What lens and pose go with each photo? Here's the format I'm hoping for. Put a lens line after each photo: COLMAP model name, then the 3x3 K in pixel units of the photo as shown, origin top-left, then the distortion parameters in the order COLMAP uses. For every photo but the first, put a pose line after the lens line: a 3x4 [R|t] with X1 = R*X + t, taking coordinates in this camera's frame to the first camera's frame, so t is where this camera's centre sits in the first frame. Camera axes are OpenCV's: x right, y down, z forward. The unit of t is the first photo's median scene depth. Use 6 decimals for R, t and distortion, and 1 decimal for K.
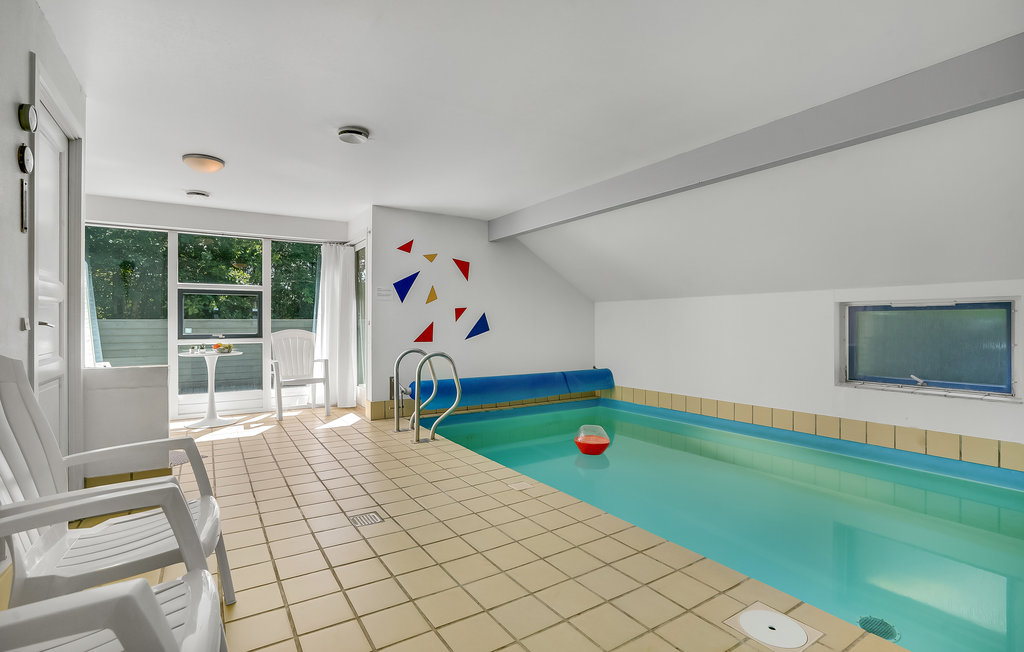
lens RADIAL K [[471.5, 0, 507.5], [0, 471.5, 316.6], [0, 0, 1]] dist [-0.049293, 0.023336]
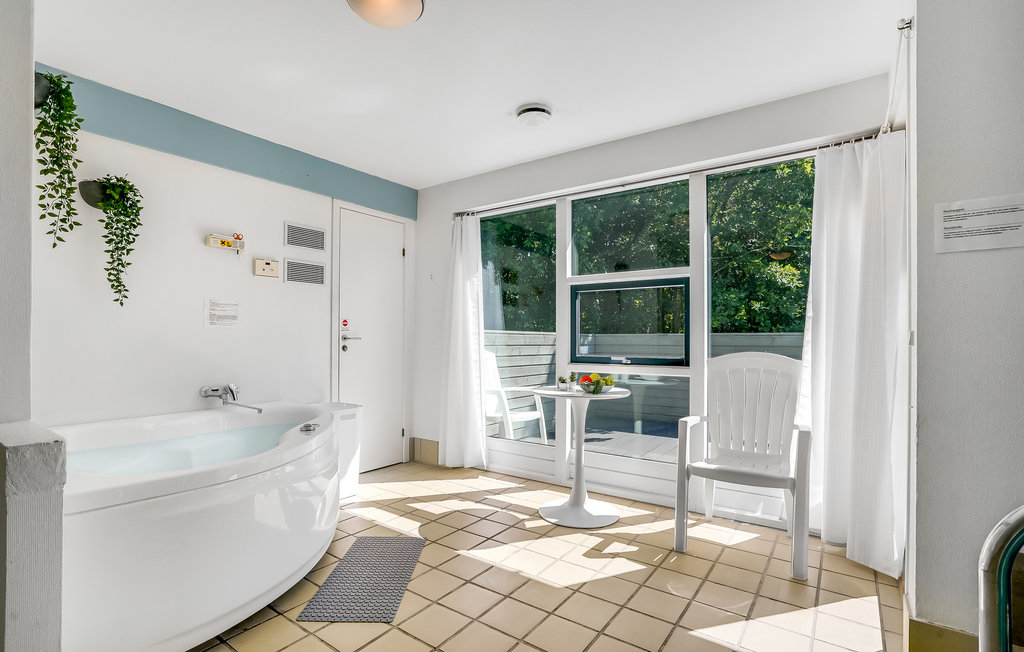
lens RADIAL K [[475.9, 0, 507.2], [0, 475.9, 332.6], [0, 0, 1]] dist [-0.037603, 0.015983]
pose [[0.358969, -0.006315, -0.933328, -0.111340], [0.007904, 0.999962, -0.003726, 0.007843], [0.933316, -0.006039, 0.359005, 0.632920]]
